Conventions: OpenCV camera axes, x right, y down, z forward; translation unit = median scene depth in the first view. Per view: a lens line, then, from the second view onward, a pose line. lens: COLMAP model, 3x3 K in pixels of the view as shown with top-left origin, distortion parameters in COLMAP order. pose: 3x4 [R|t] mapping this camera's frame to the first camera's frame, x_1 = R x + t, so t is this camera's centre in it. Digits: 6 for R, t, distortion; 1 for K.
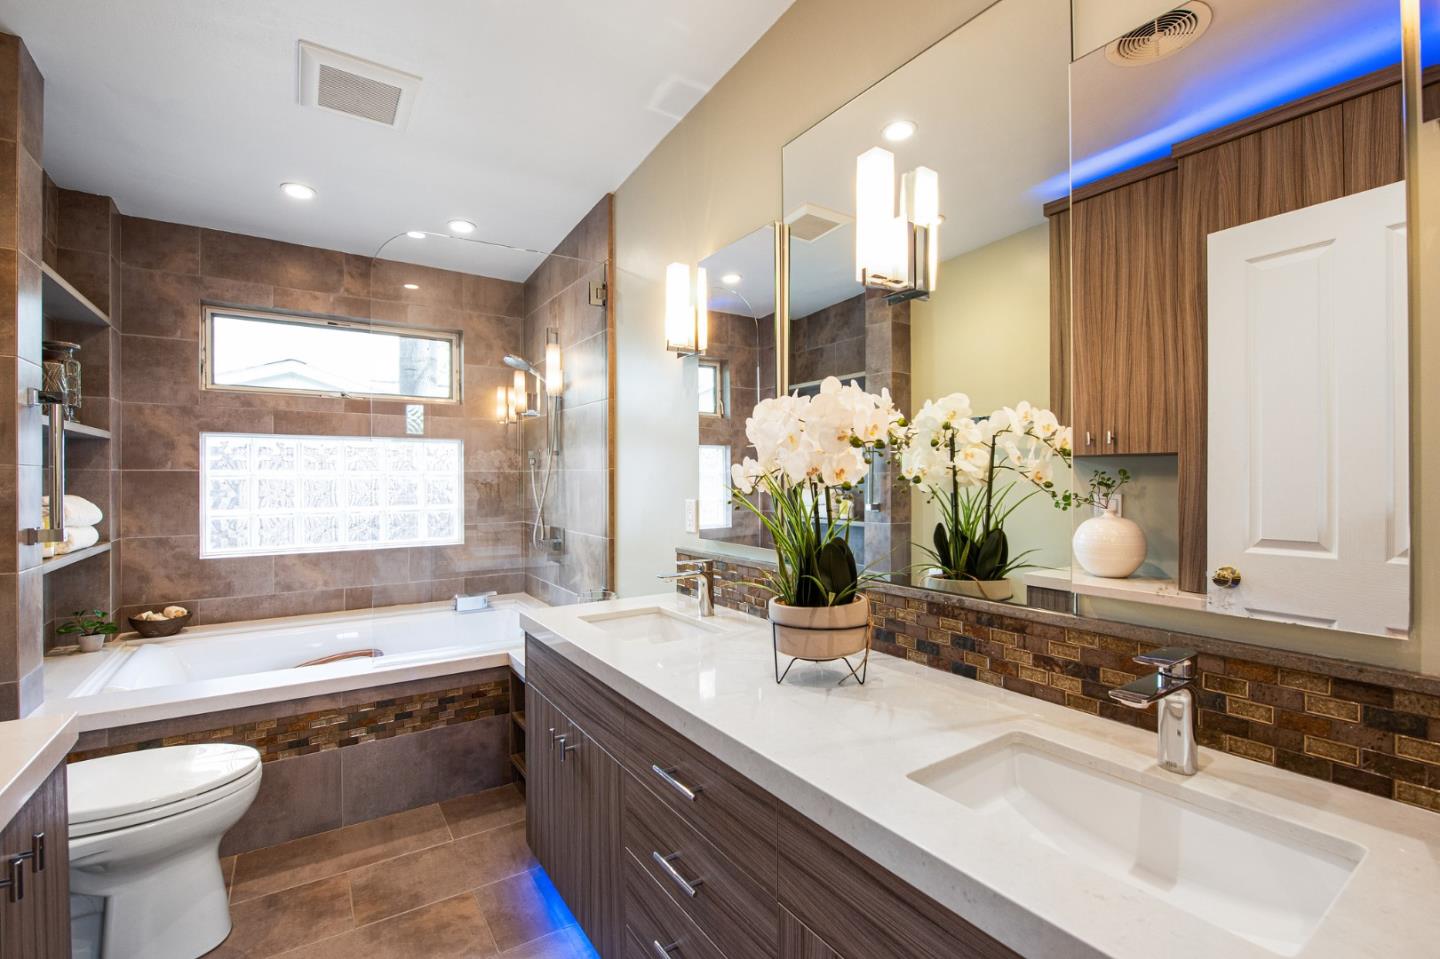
lens RADIAL K [[634.0, 0, 724.9], [0, 634.0, 476.2], [0, 0, 1]] dist [-0.009151, -0.001708]
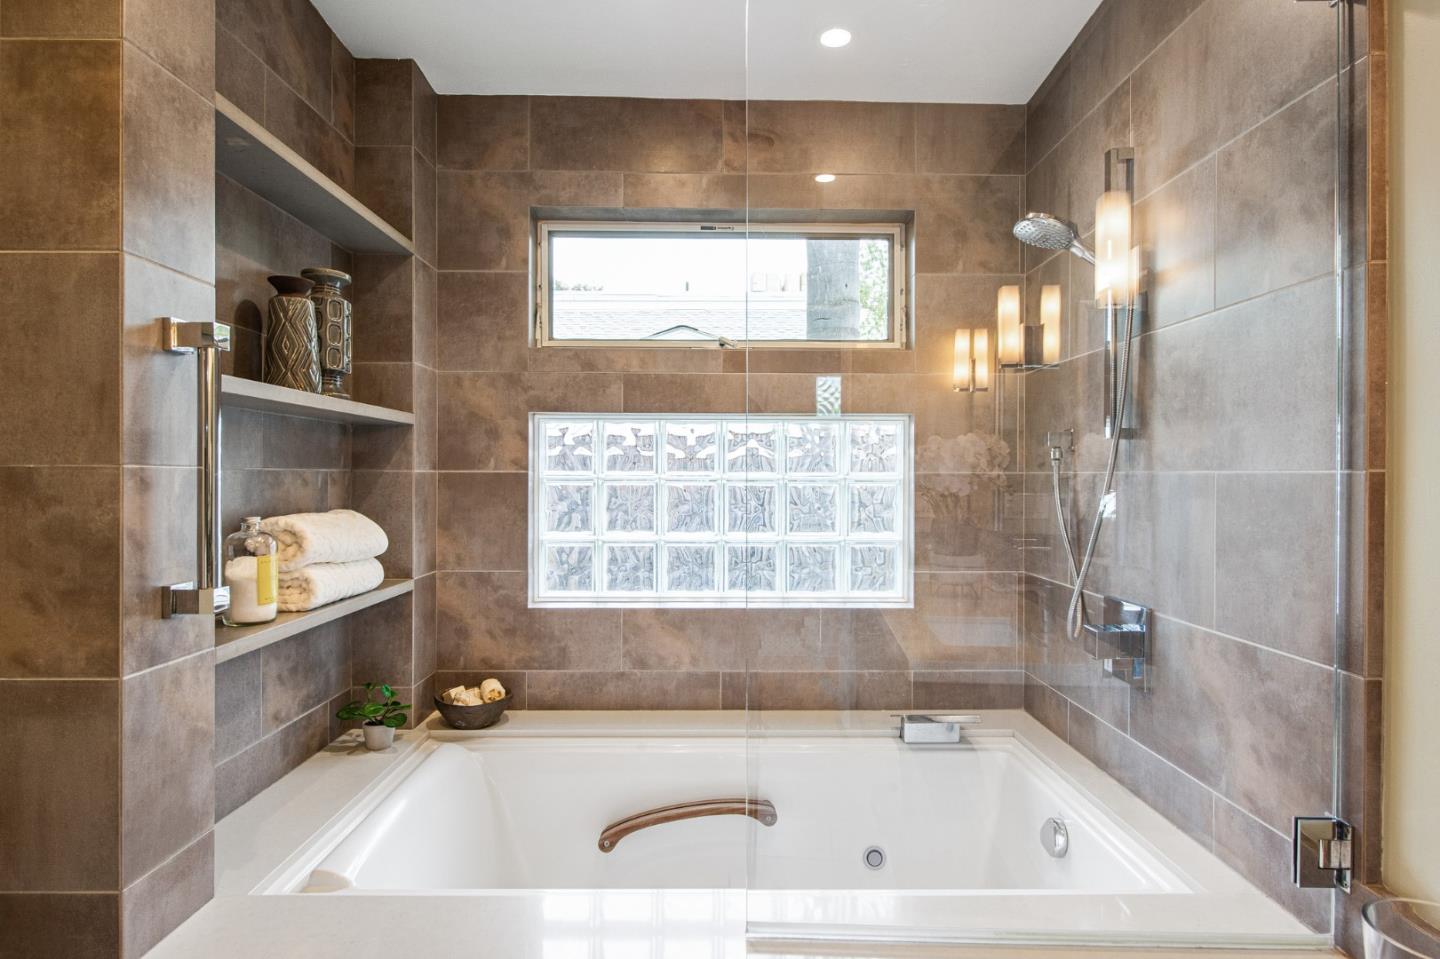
lens RADIAL K [[634.0, 0, 725.2], [0, 634.0, 475.6], [0, 0, 1]] dist [-0.009151, -0.001708]
pose [[0.822849, 0.008244, -0.568200, -0.287553], [-0.005610, 0.999964, 0.006384, -0.010079], [0.568232, -0.002066, 0.822866, 0.560363]]
